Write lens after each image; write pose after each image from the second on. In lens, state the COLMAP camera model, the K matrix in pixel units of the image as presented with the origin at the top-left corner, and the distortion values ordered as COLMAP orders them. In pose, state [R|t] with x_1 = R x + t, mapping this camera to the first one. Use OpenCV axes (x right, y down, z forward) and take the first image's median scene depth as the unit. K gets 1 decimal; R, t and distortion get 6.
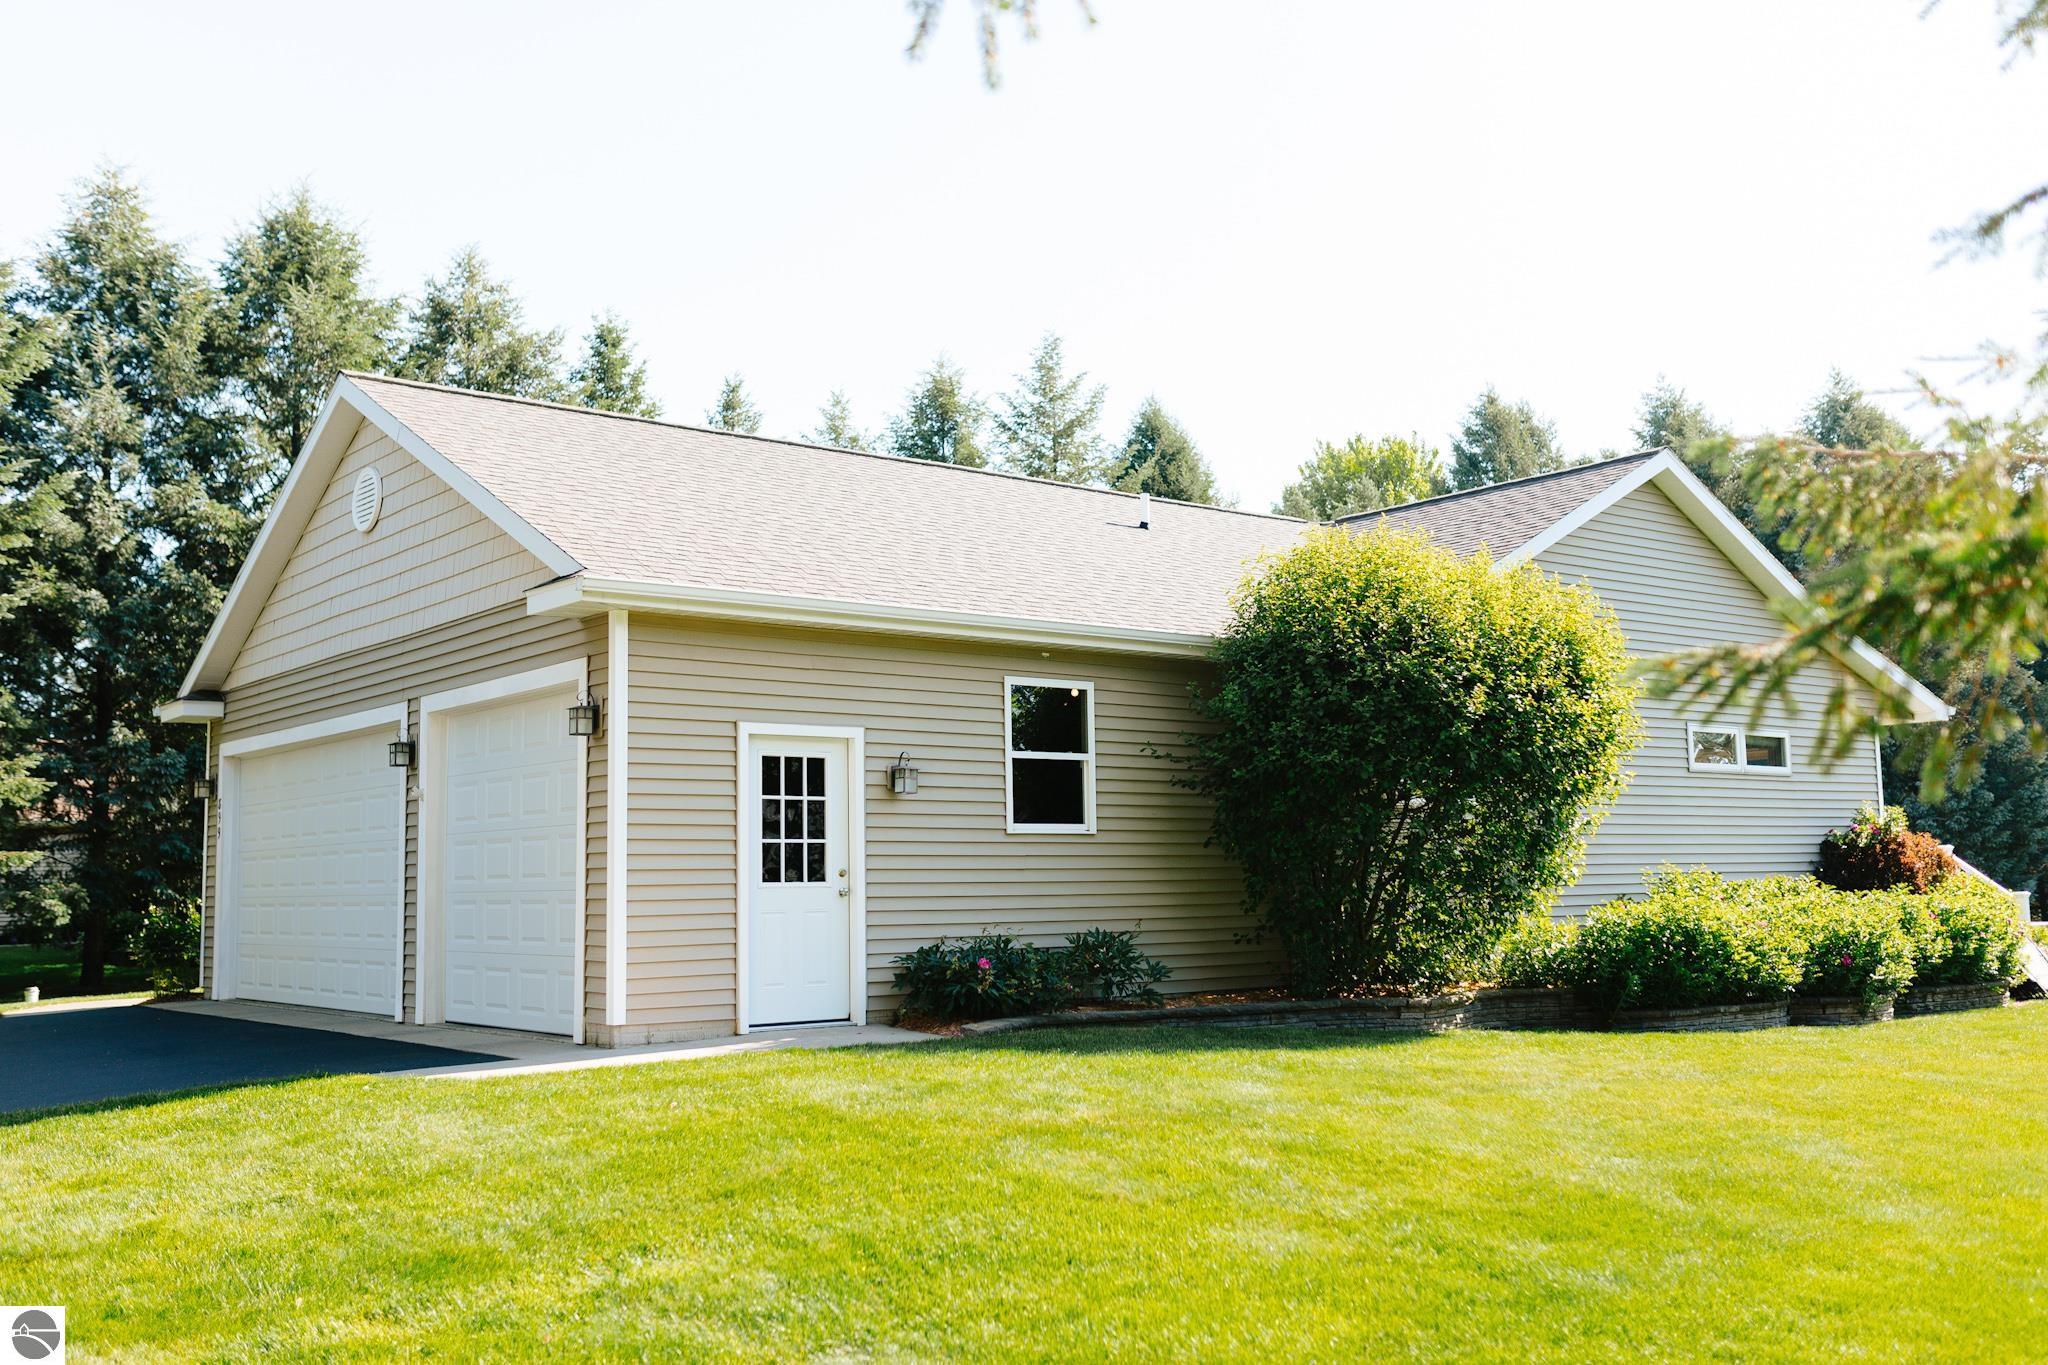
lens RADIAL K [[1944.2, 0, 1024.0], [0, 1944.2, 682.5], [0, 0, 1]] dist [-0.004517, -0.000505]
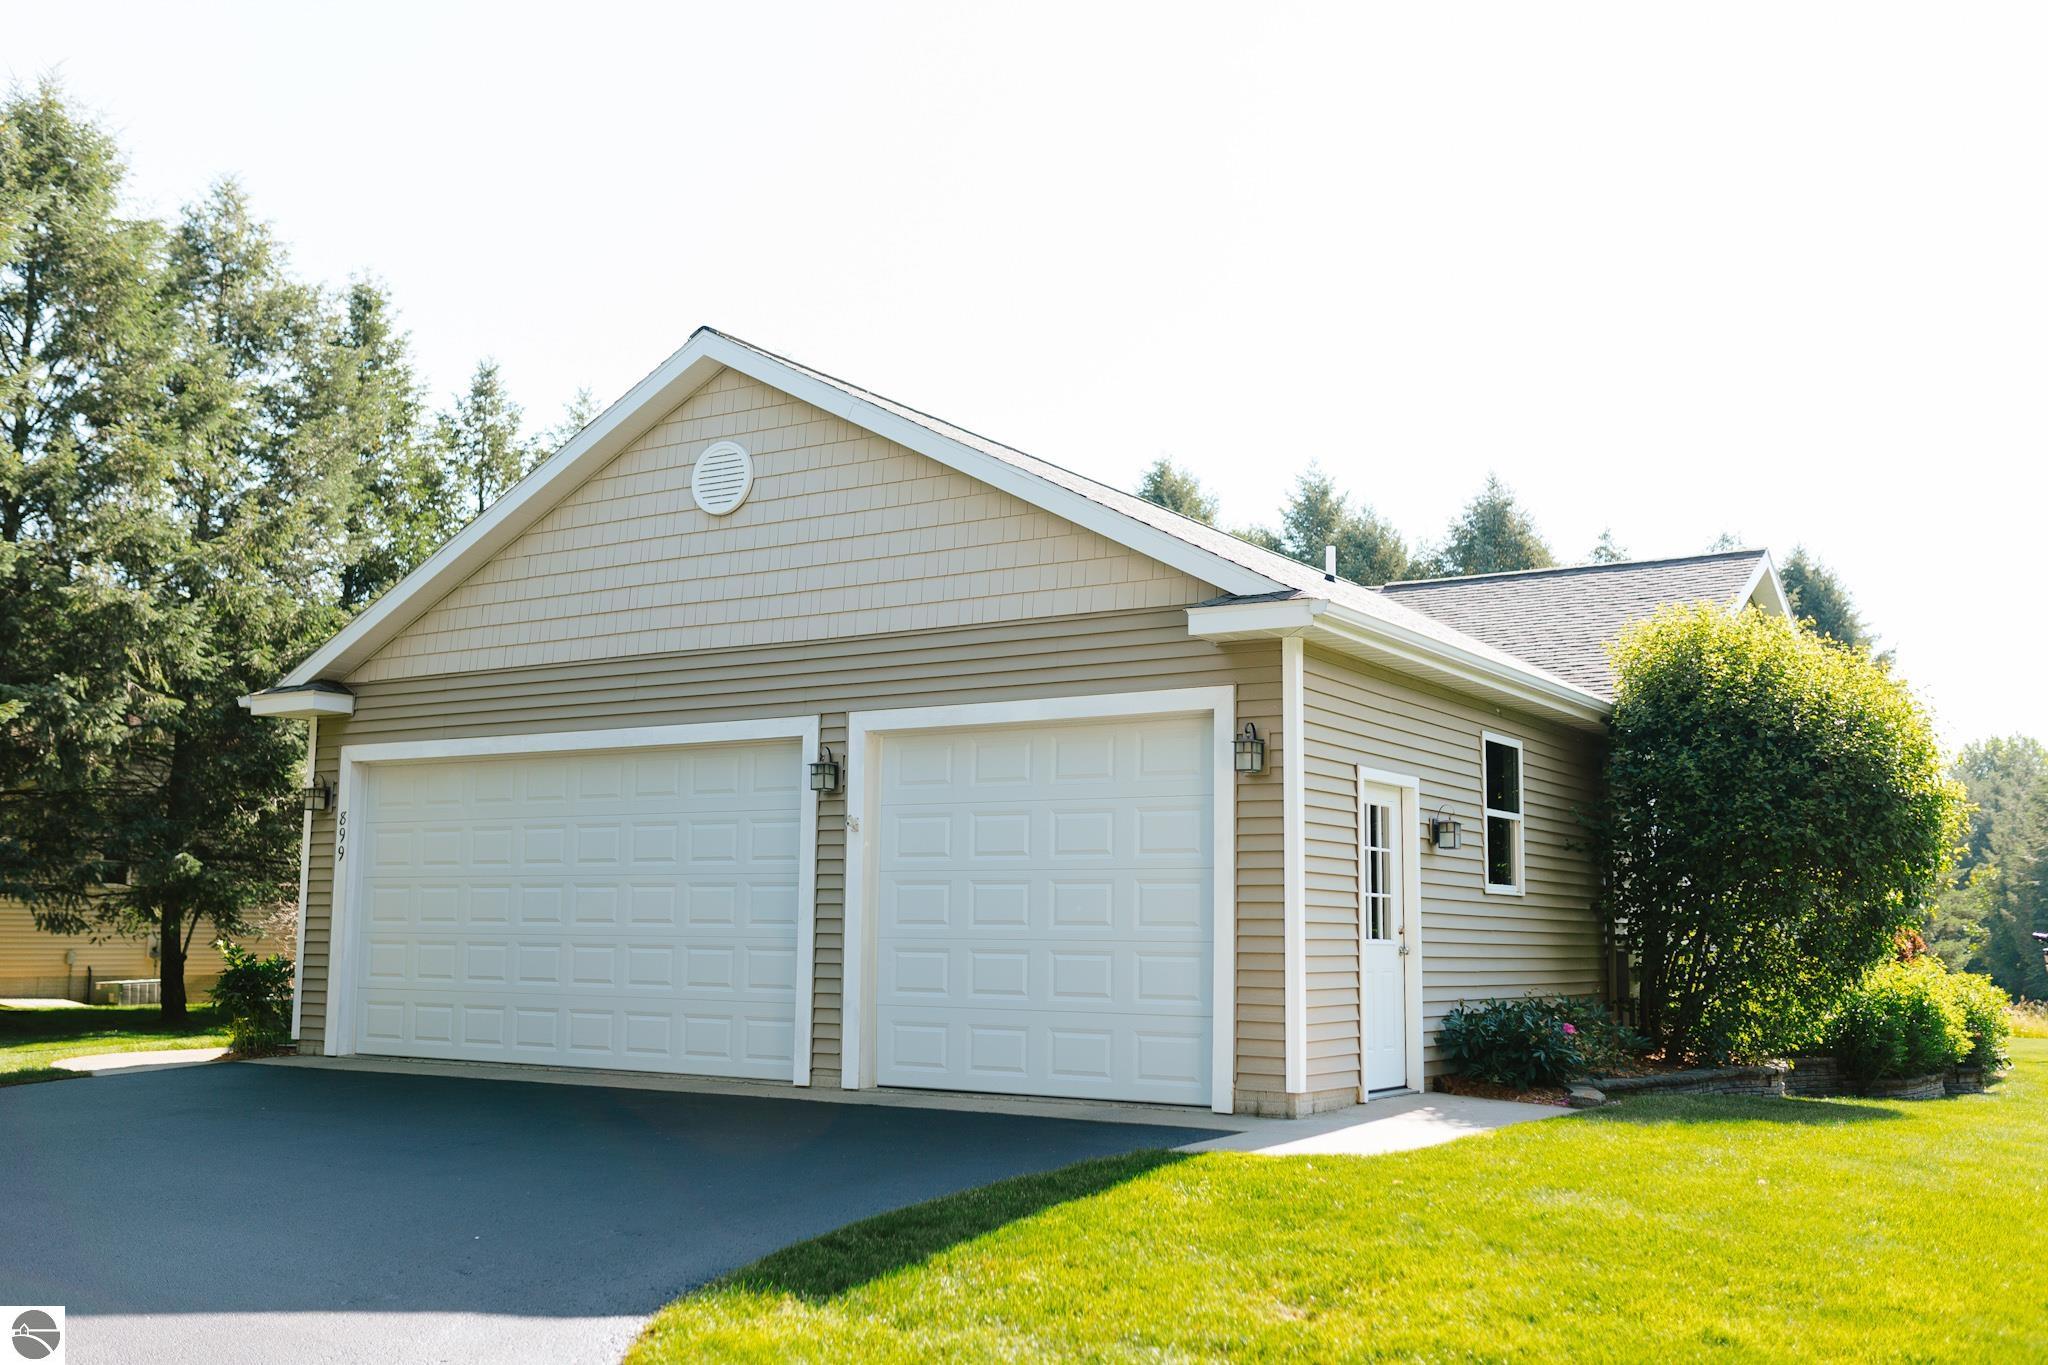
lens RADIAL K [[1991.8, 0, 1024.0], [0, 1991.8, 682.5], [0, 0, 1]] dist [0.001995, 0.010617]
pose [[0.945395, 0.068469, 0.318654, -0.524987], [-0.061089, 0.997583, -0.033109, 0.019095], [-0.320151, 0.011835, 0.947293, 0.127489]]
